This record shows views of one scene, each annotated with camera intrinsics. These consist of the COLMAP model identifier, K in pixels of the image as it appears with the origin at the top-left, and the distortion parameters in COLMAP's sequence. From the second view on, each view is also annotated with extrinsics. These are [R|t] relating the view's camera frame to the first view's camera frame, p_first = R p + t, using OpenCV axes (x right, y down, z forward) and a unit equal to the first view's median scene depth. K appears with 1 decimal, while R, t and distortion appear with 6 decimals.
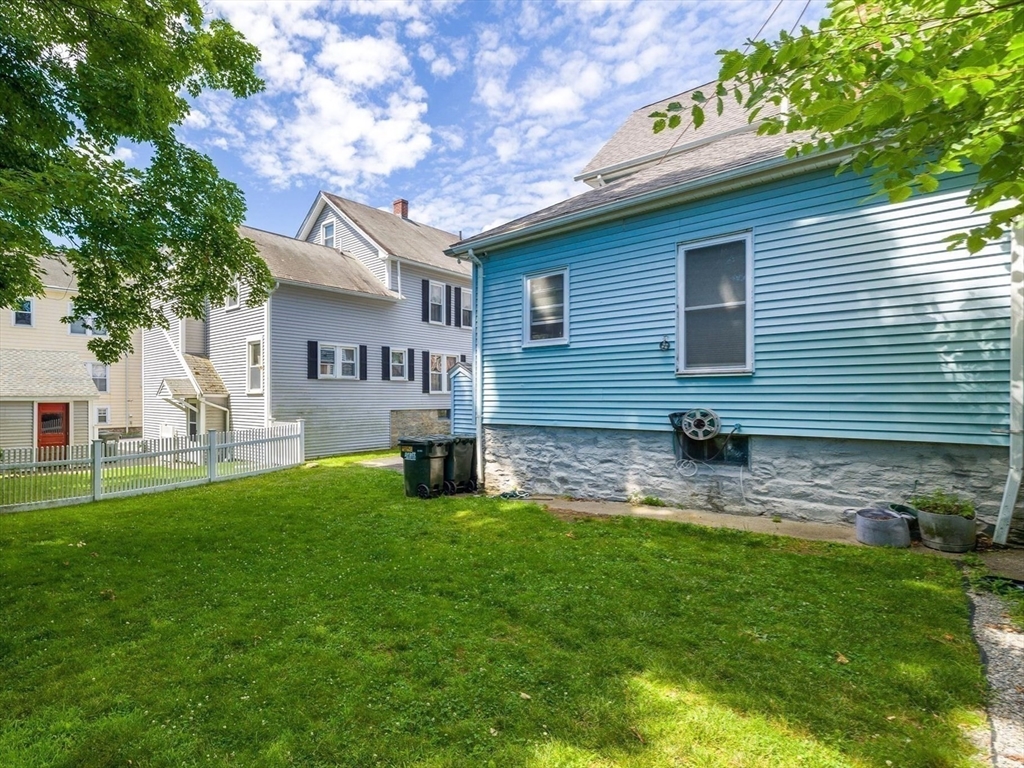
lens RADIAL K [[498.7, 0, 510.7], [0, 498.7, 390.8], [0, 0, 1]] dist [-0.001871, -0.000198]
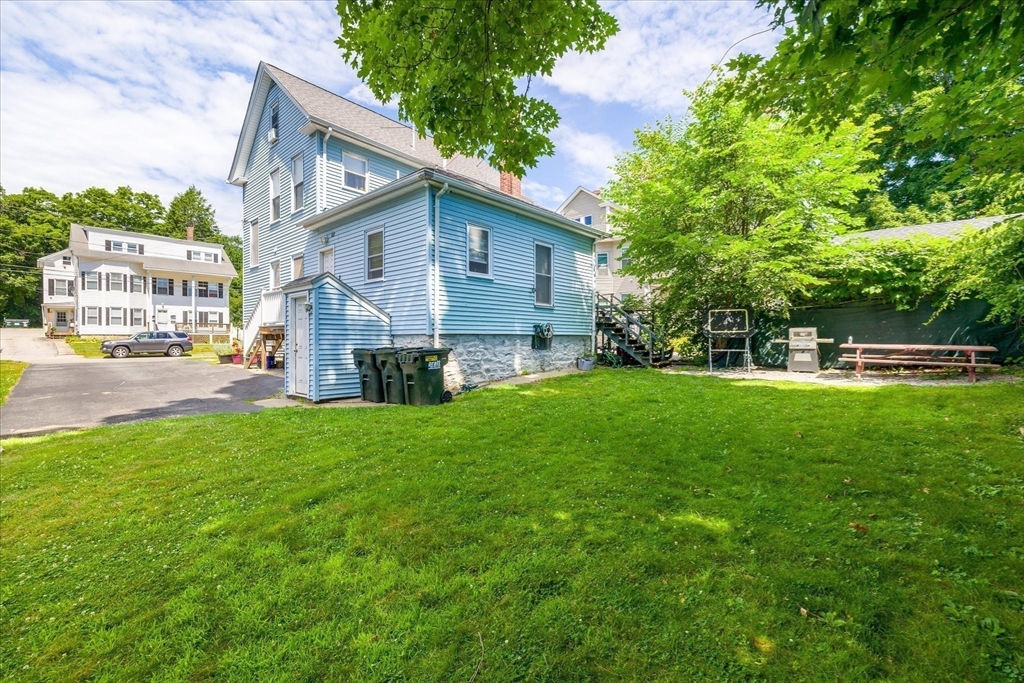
lens RADIAL K [[434.9, 0, 509.9], [0, 434.9, 338.2], [0, 0, 1]] dist [-0.002884, 0.000071]
pose [[0.037174, 0.005848, 0.999292, -1.181988], [0.000847, 0.999982, -0.005884, 0.090657], [-0.999308, 0.001066, 0.037169, 0.882051]]
